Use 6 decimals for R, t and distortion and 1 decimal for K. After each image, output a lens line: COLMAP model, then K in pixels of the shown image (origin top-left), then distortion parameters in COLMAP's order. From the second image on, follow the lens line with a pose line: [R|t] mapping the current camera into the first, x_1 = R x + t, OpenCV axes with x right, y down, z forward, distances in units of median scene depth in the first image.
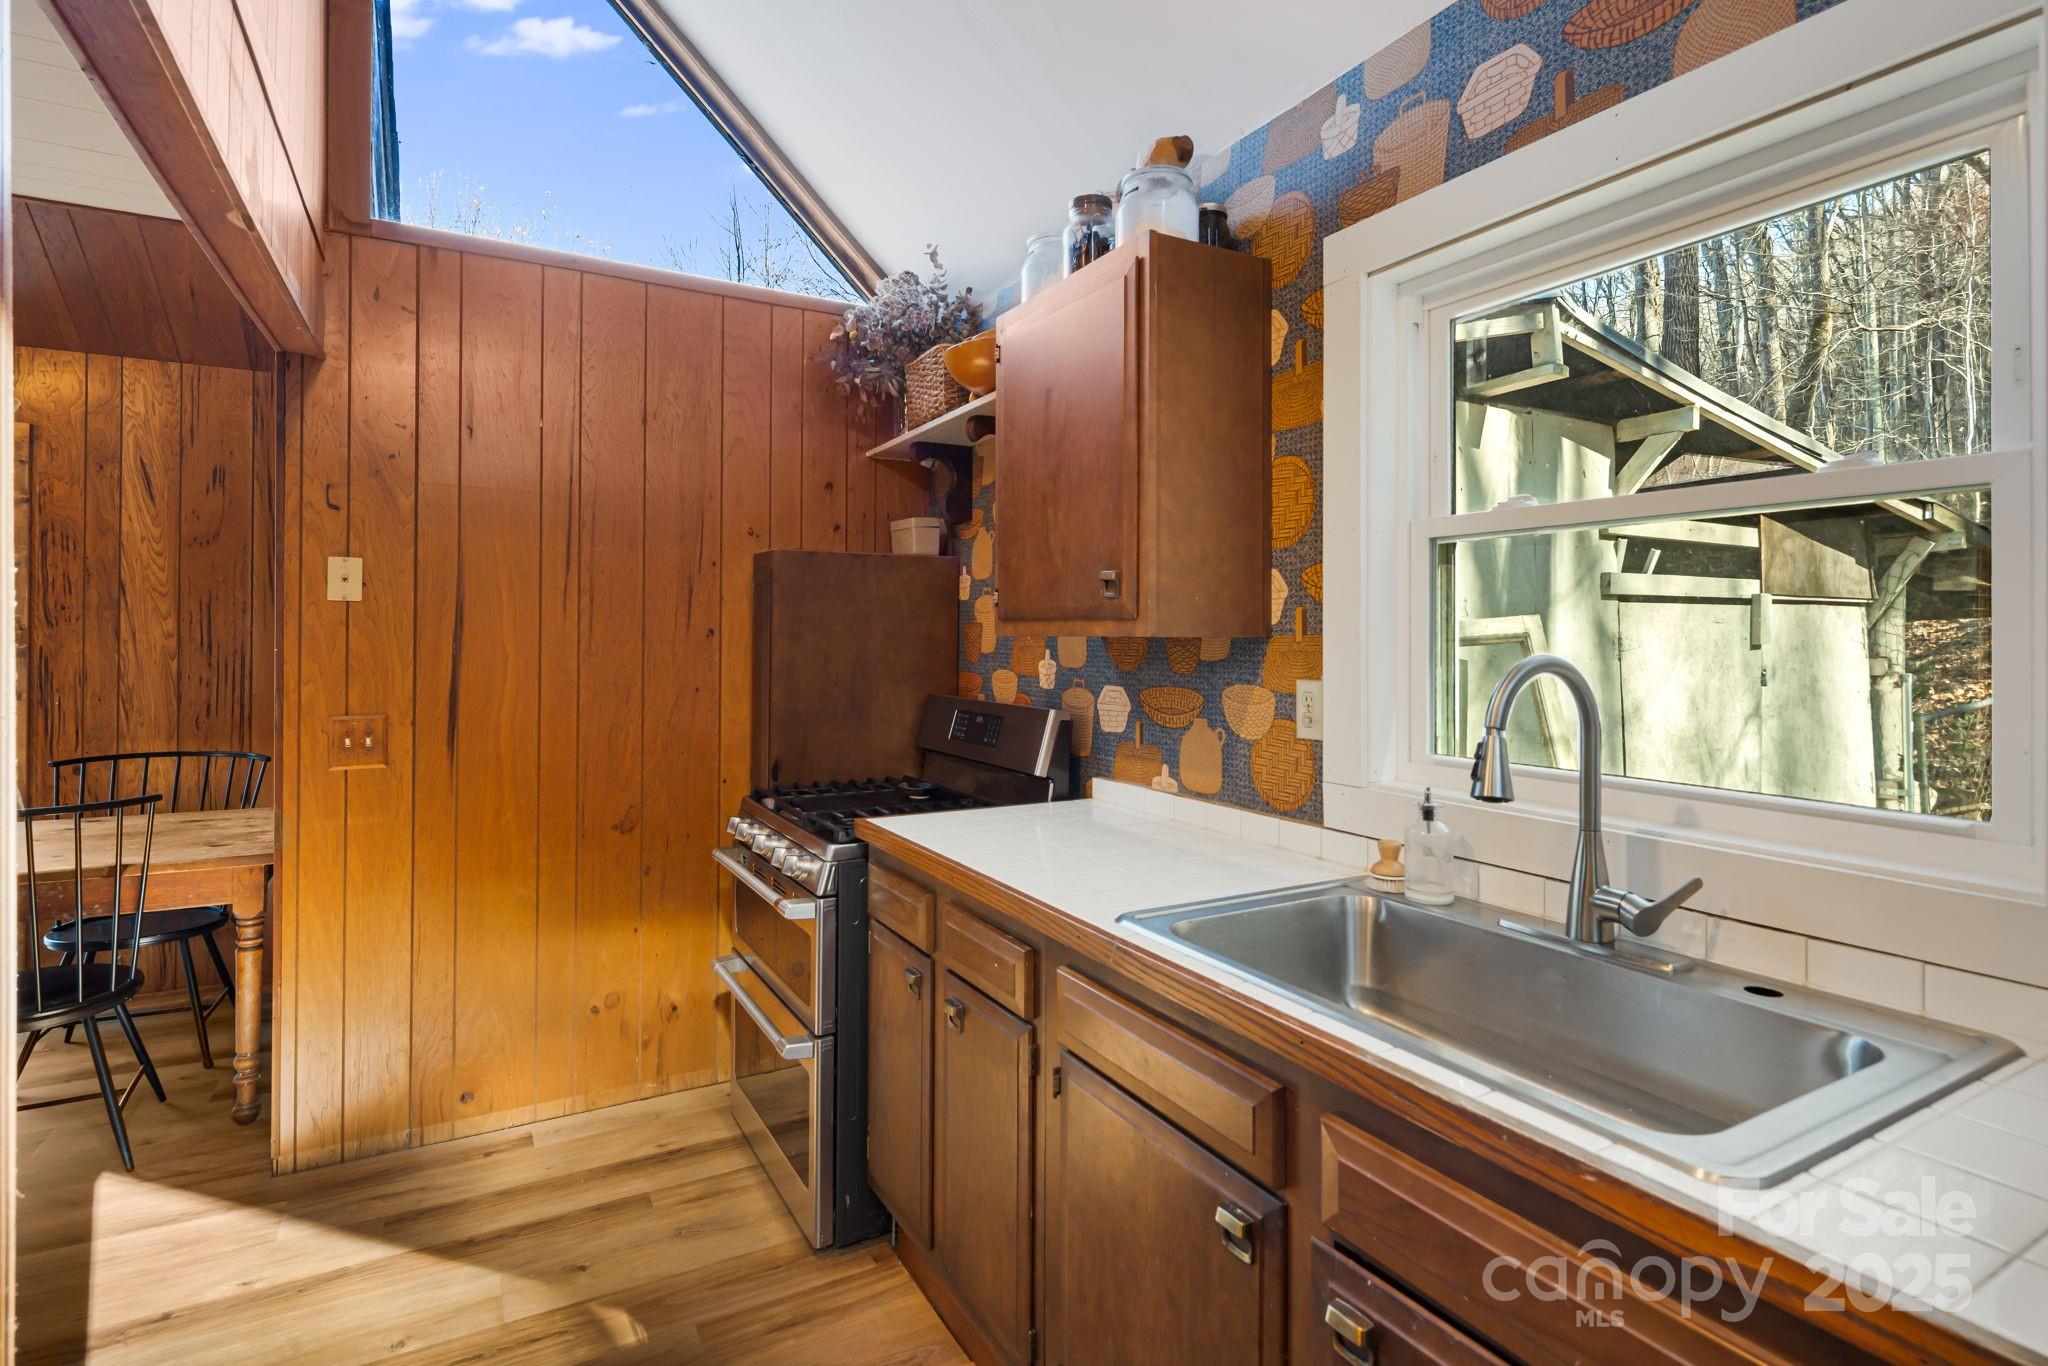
lens RADIAL K [[1008.6, 0, 1024.3], [0, 1008.6, 628.9], [0, 0, 1]] dist [0.002024, -0.001090]
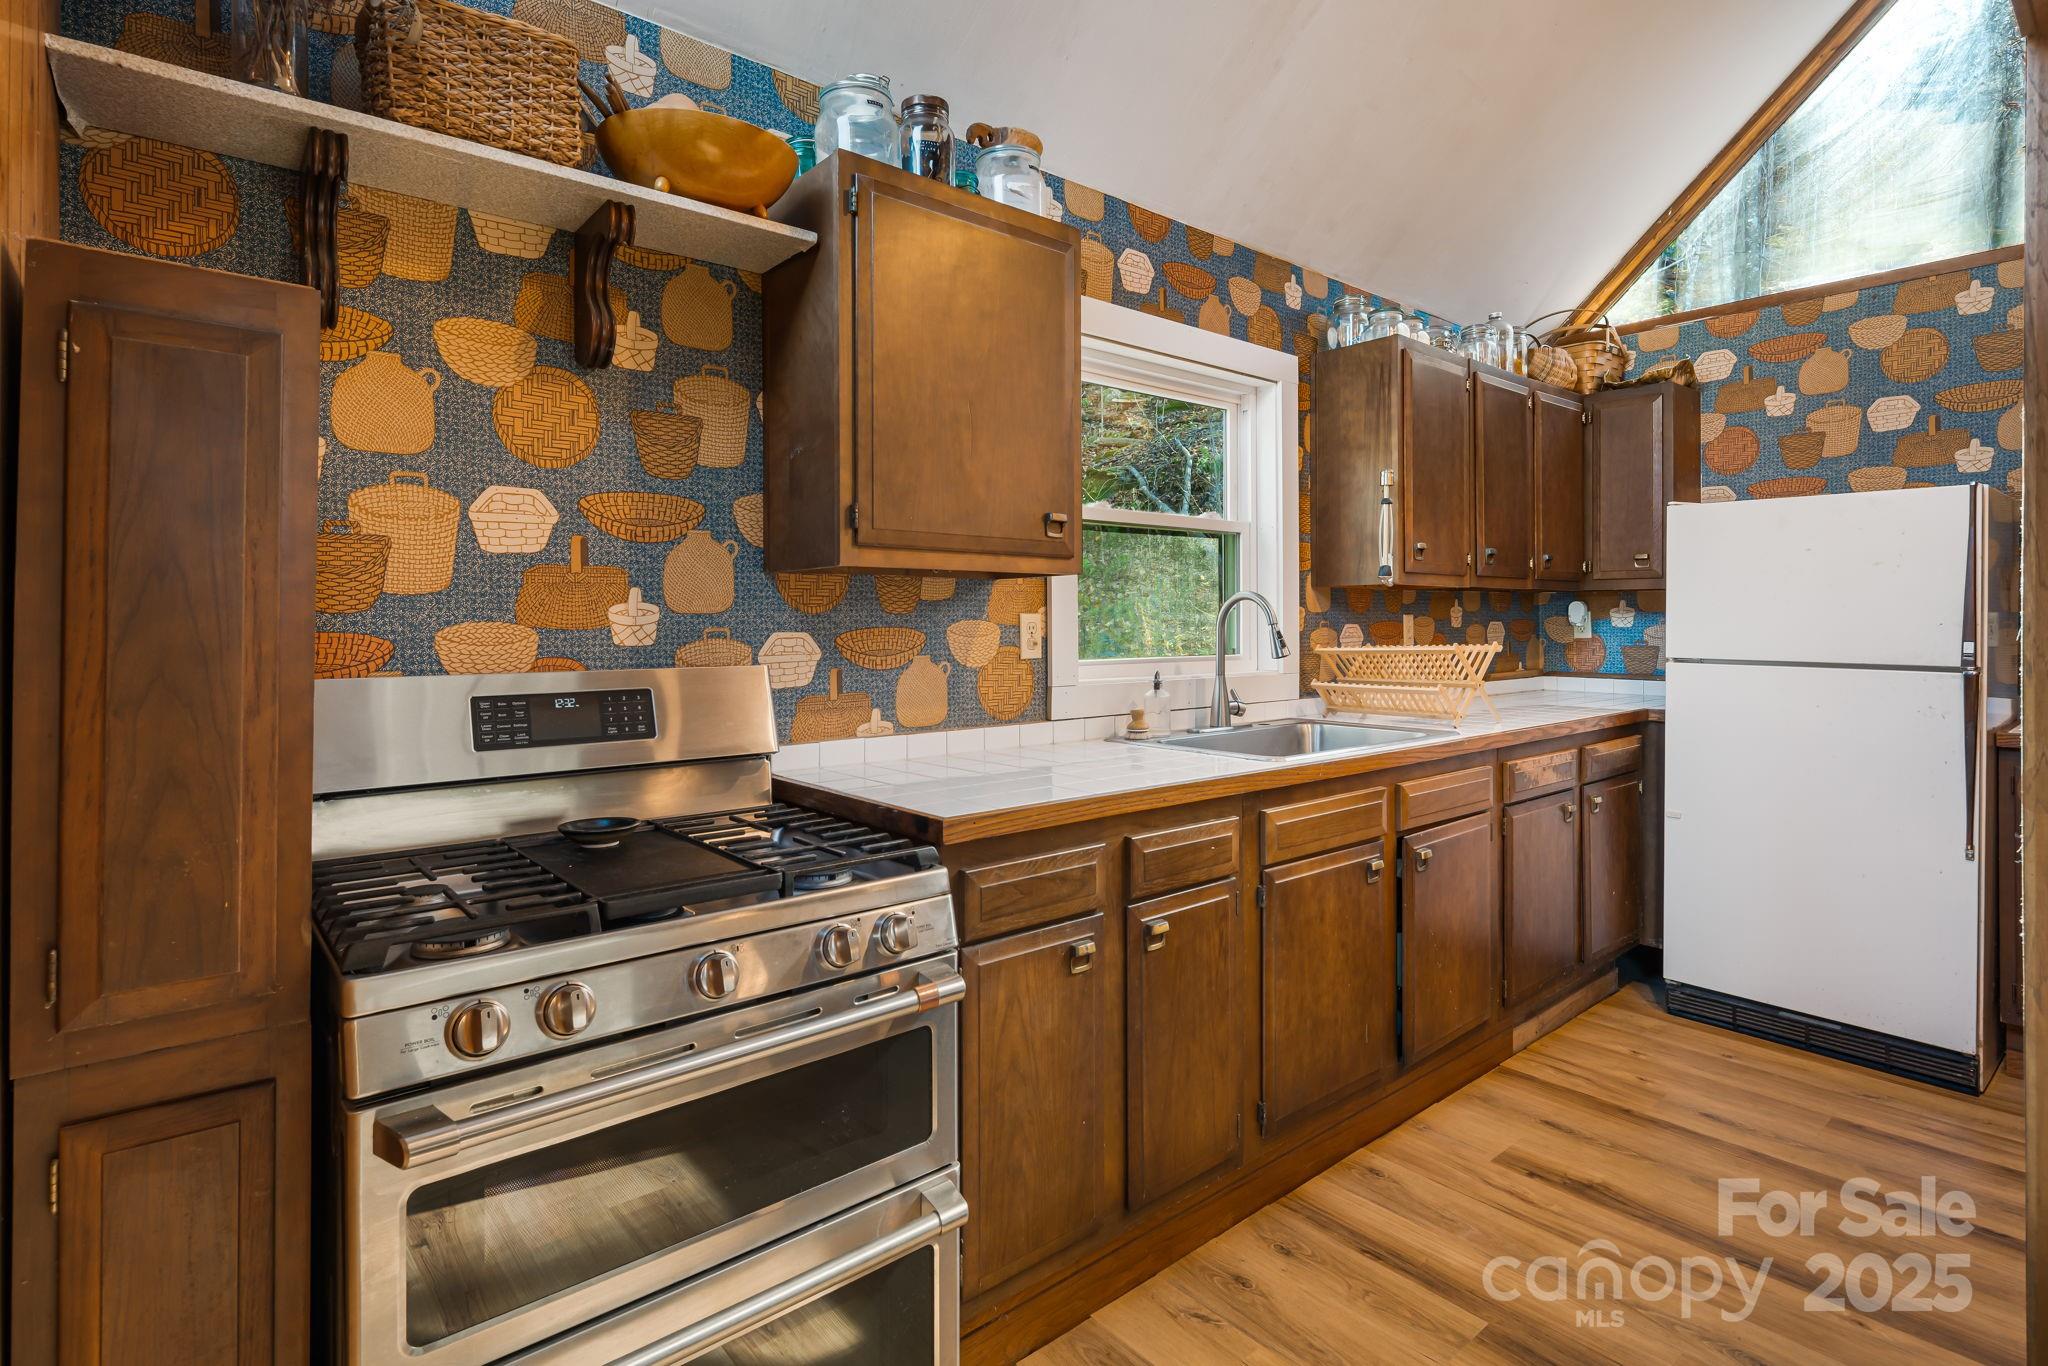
lens RADIAL K [[1008.6, 0, 1015.7], [0, 1008.6, 625.1], [0, 0, 1]] dist [0.002024, -0.001090]
pose [[-0.187233, -0.002465, 0.982312, -0.895763], [-0.001892, 0.999996, 0.002149, 0.056341], [-0.982314, -0.001456, -0.187237, 1.131913]]
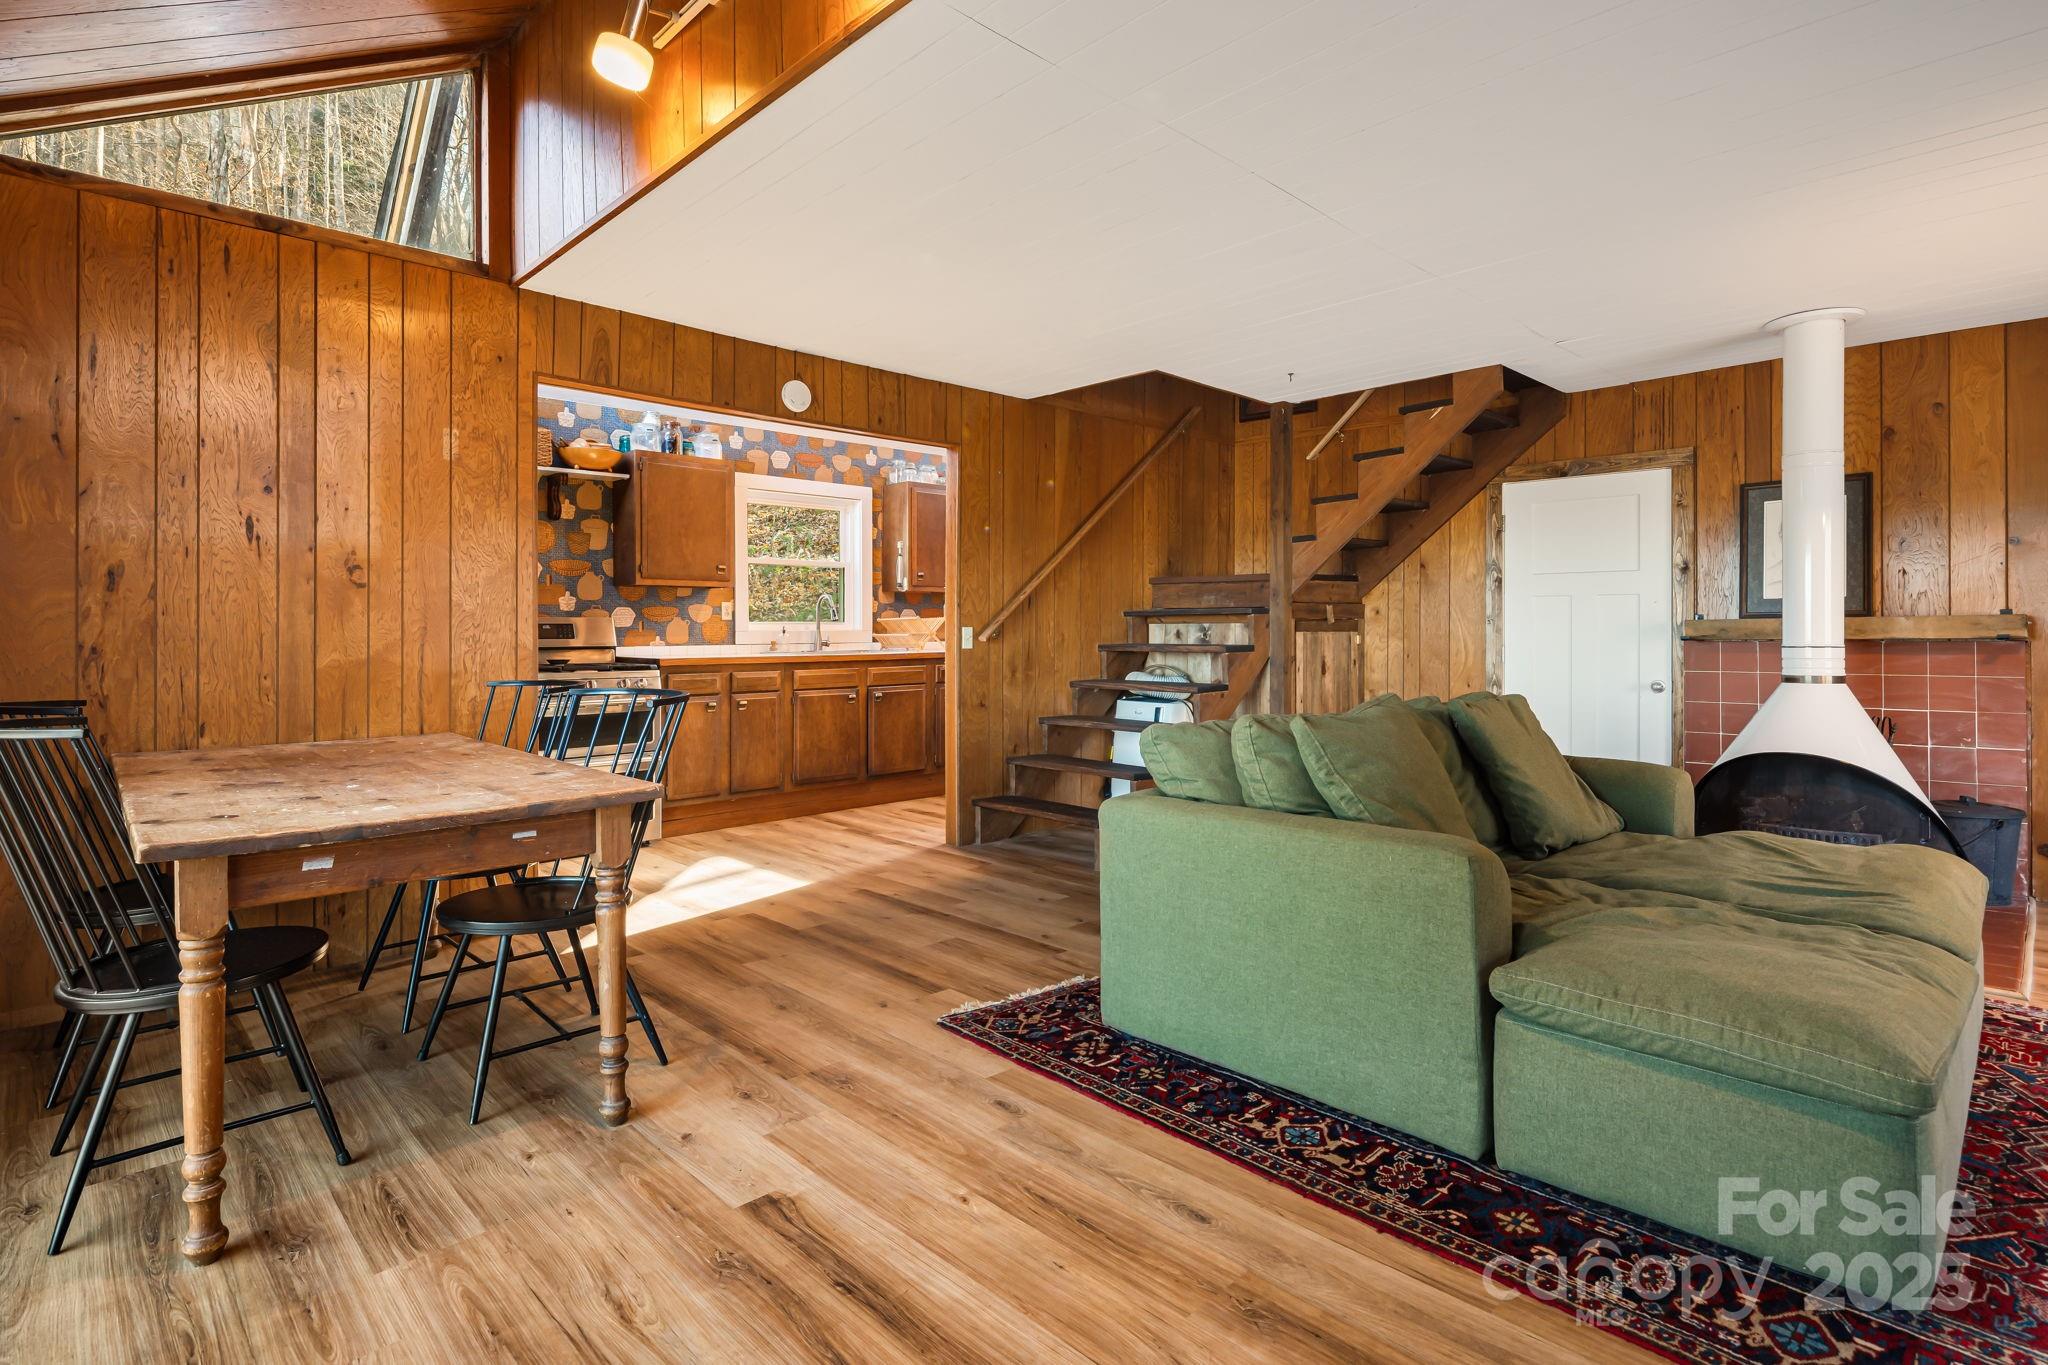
lens RADIAL K [[1008.6, 0, 1018.9], [0, 1008.6, 626.7], [0, 0, 1]] dist [0.002024, -0.001090]
pose [[-0.263596, -0.002462, 0.964630, -2.838743], [-0.004312, 0.999990, 0.001374, 0.110253], [-0.964624, -0.003797, -0.263604, 0.847892]]
